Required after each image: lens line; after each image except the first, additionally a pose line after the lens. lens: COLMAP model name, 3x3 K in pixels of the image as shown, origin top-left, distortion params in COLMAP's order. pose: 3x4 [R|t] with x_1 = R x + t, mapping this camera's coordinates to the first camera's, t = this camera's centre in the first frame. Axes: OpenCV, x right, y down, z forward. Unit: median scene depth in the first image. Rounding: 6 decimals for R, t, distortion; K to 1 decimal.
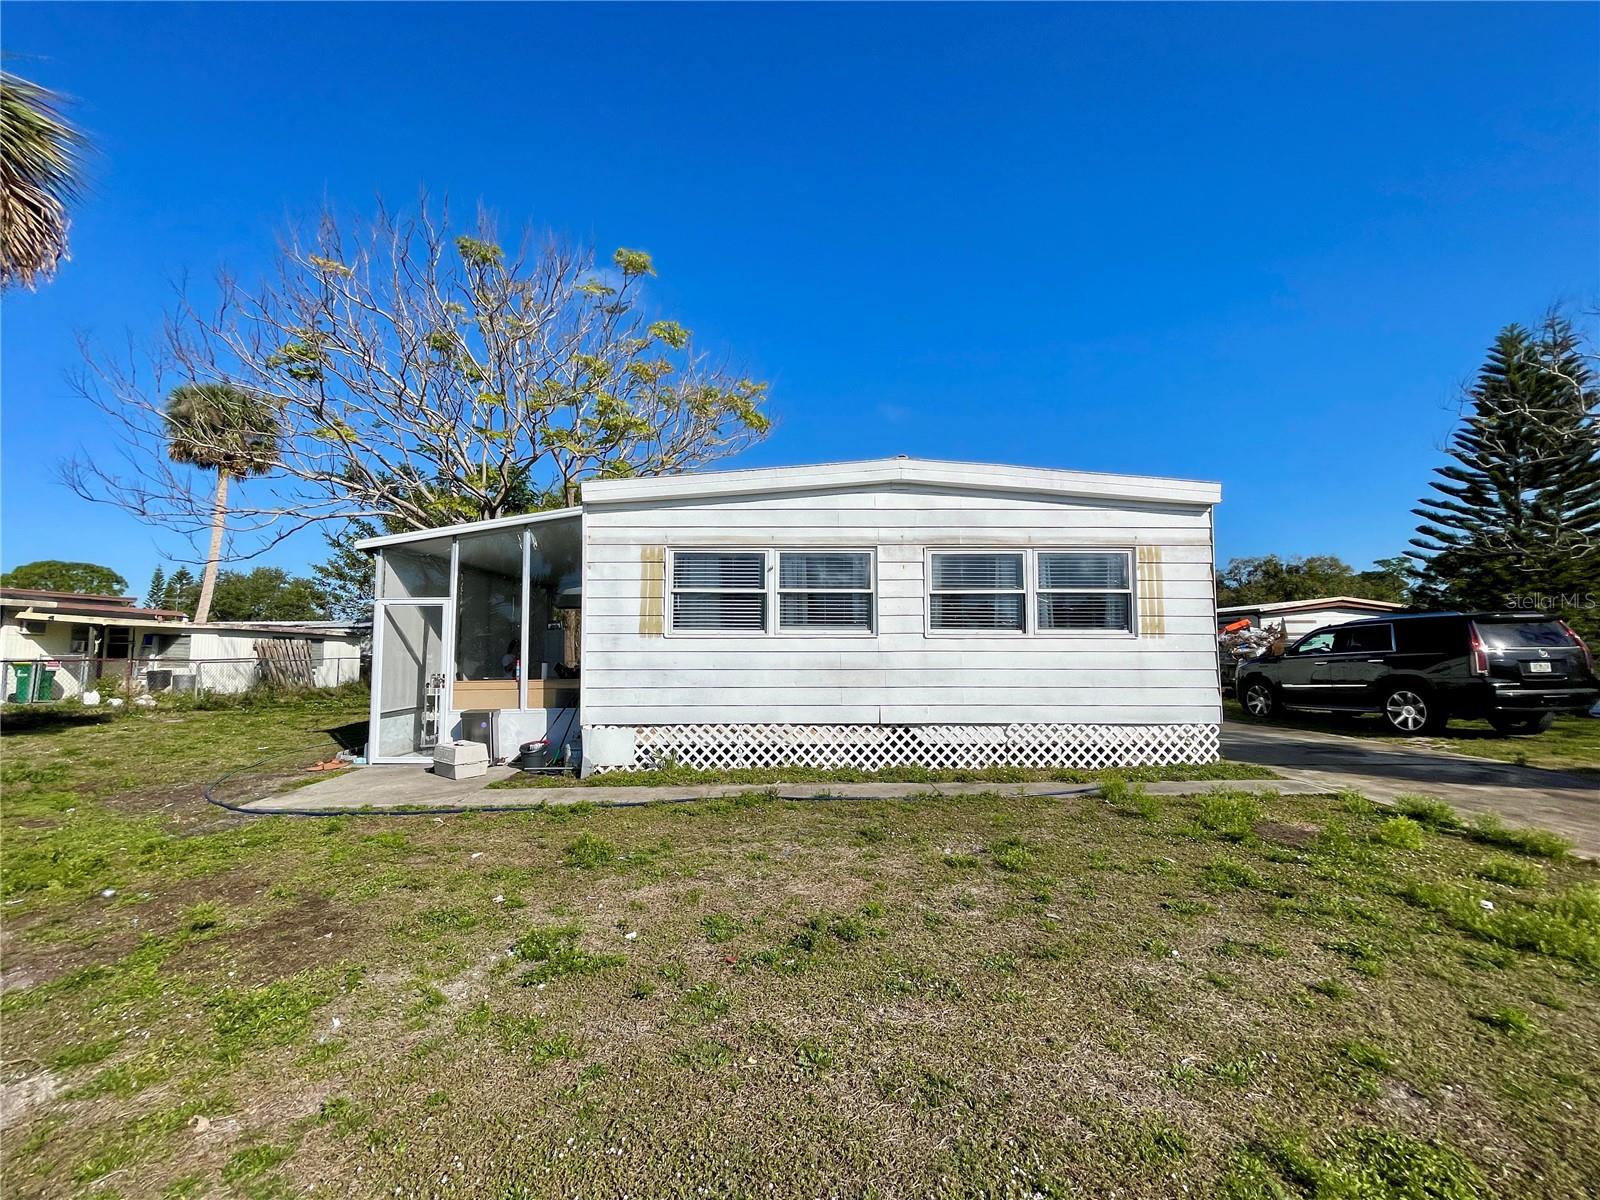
lens RADIAL K [[648.2, 0, 801.3], [0, 648.2, 601.8], [0, 0, 1]] dist [-0.005126, 0.000025]
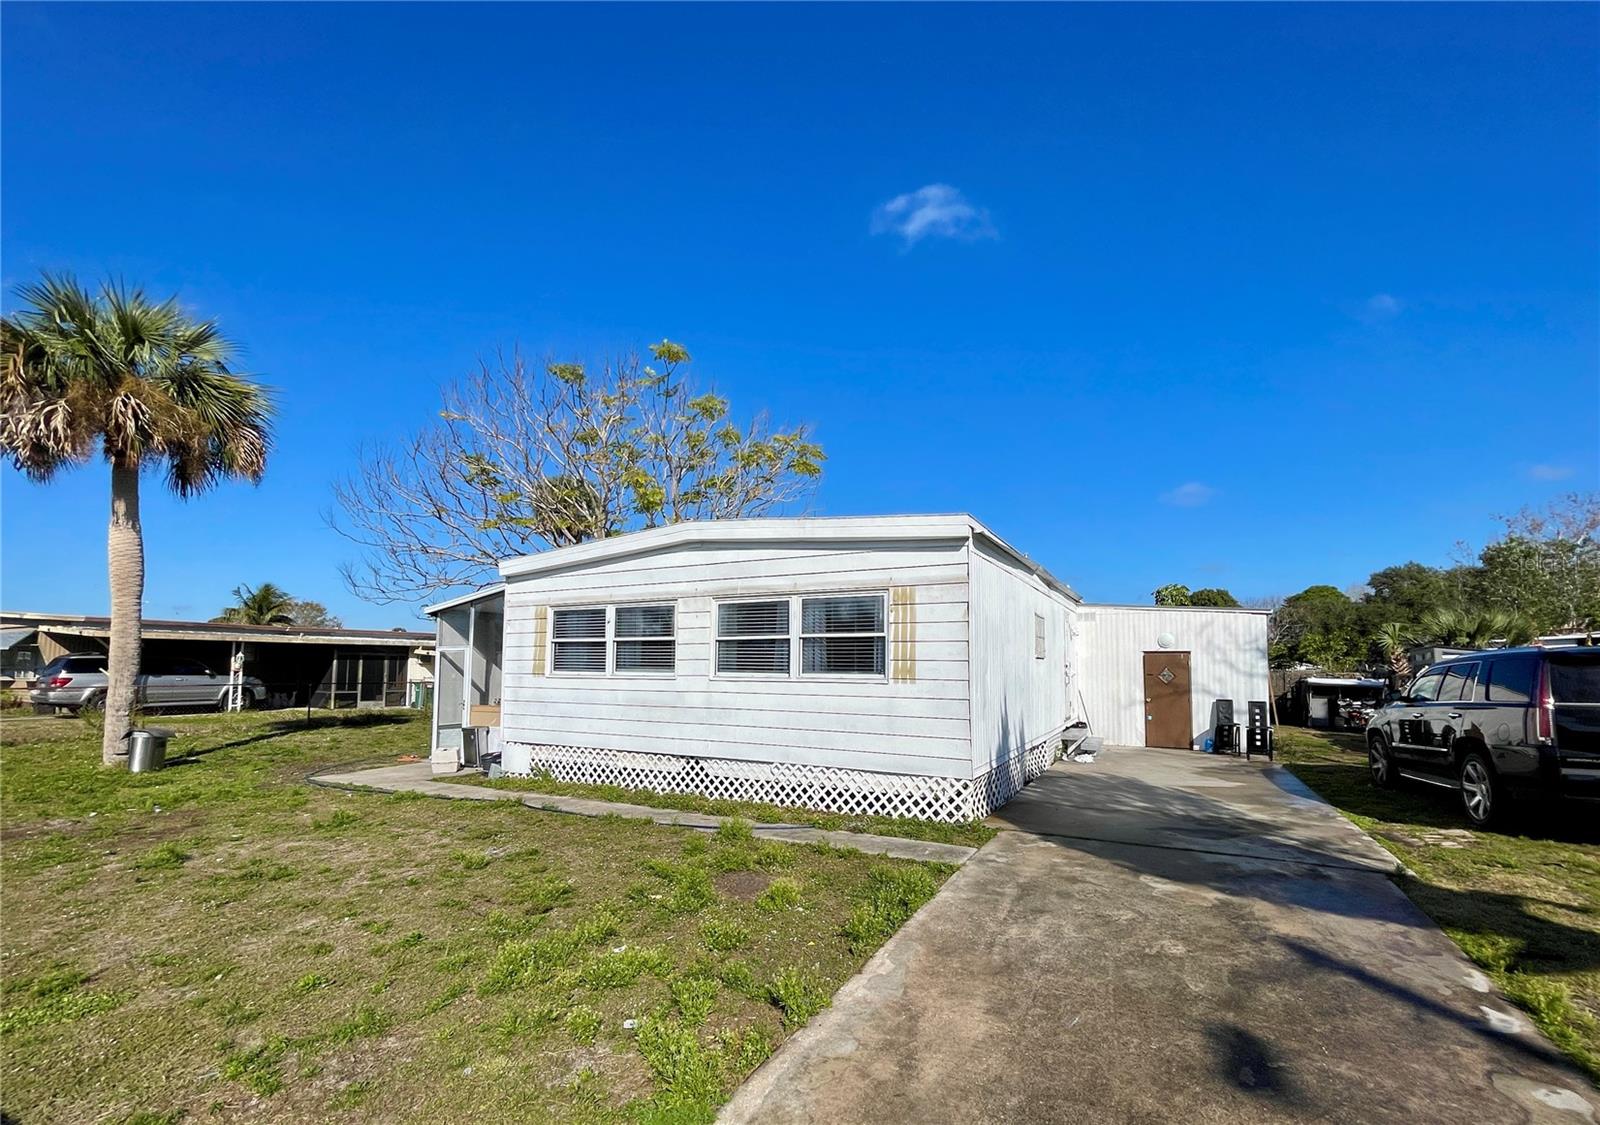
lens RADIAL K [[677.7, 0, 814.3], [0, 677.7, 613.4], [0, 0, 1]] dist [-0.002950, 0.000345]
pose [[0.882375, -0.032907, -0.469395, 0.901060], [0.028951, 0.999458, -0.015645, -0.035192], [0.469656, 0.000215, 0.882850, 0.057727]]
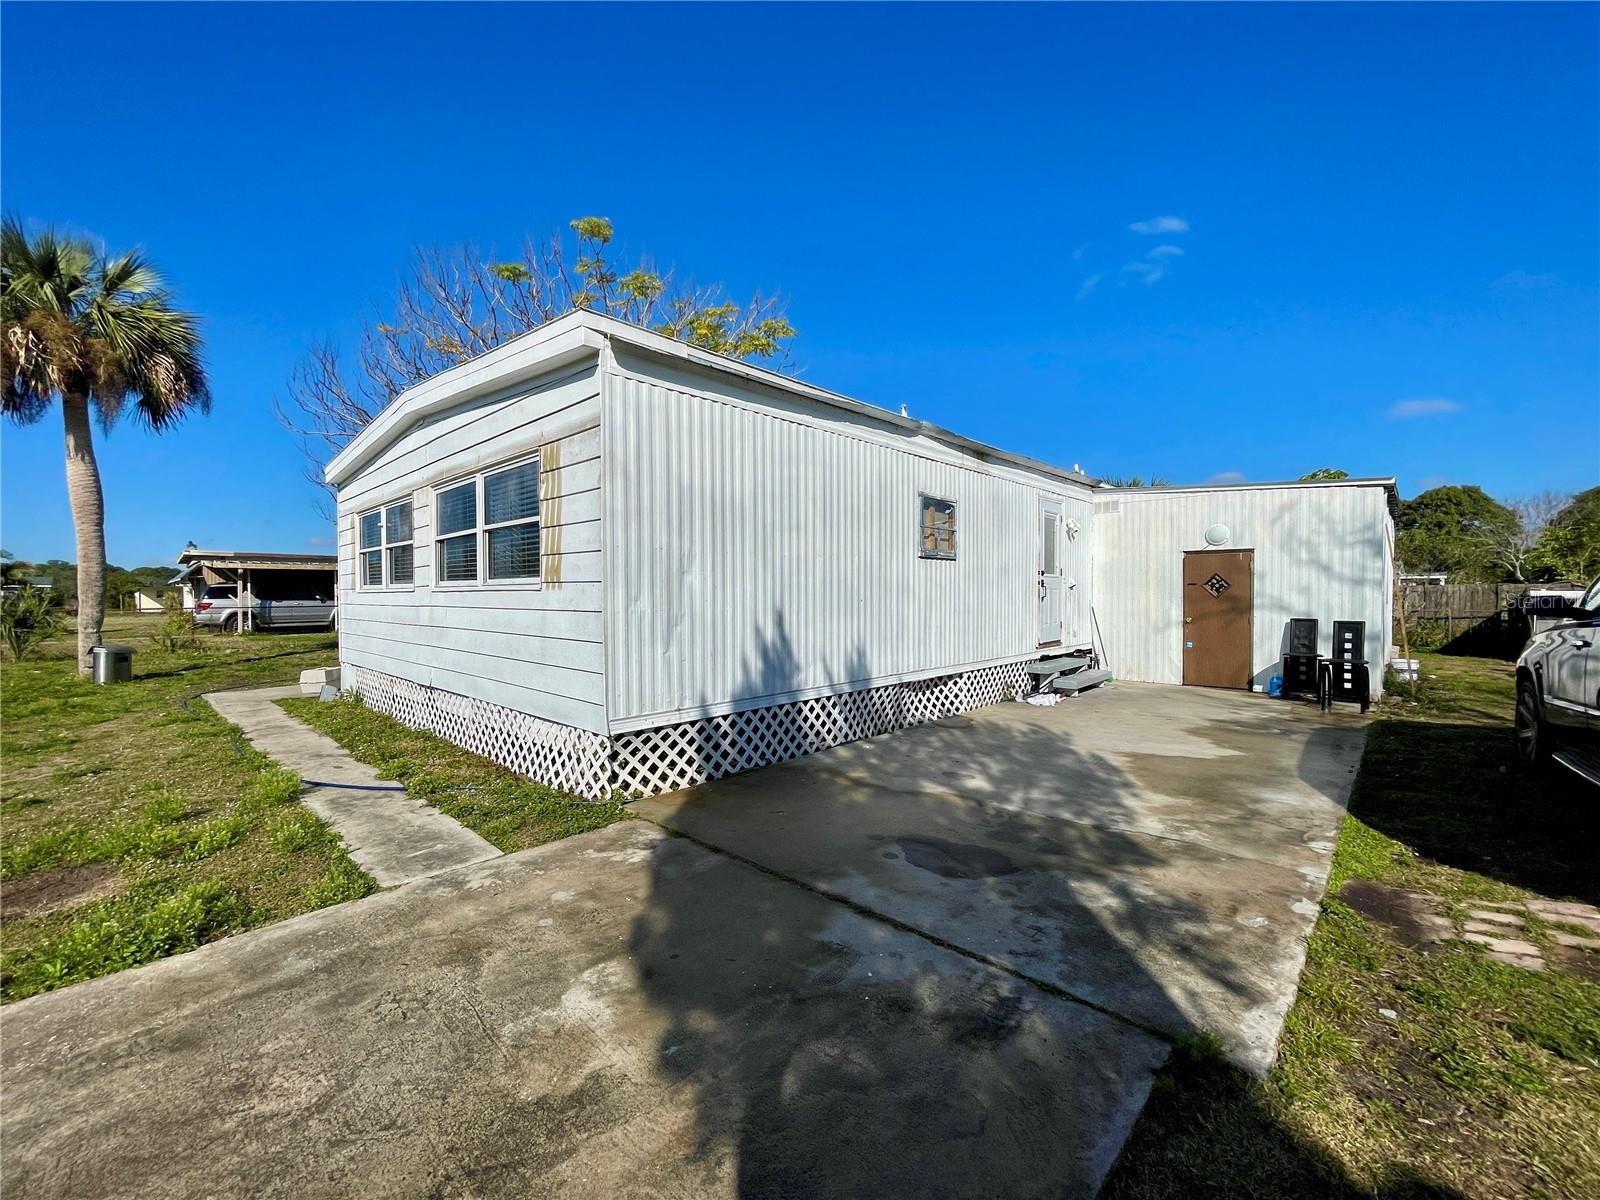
lens RADIAL K [[648.2, 0, 801.3], [0, 648.2, 607.5], [0, 0, 1]] dist [-0.005126, 0.000025]
pose [[0.713856, 0.010292, -0.700217, 1.170561], [0.057034, 0.995716, 0.072780, 0.041646], [0.697966, -0.091891, 0.710211, 0.716932]]
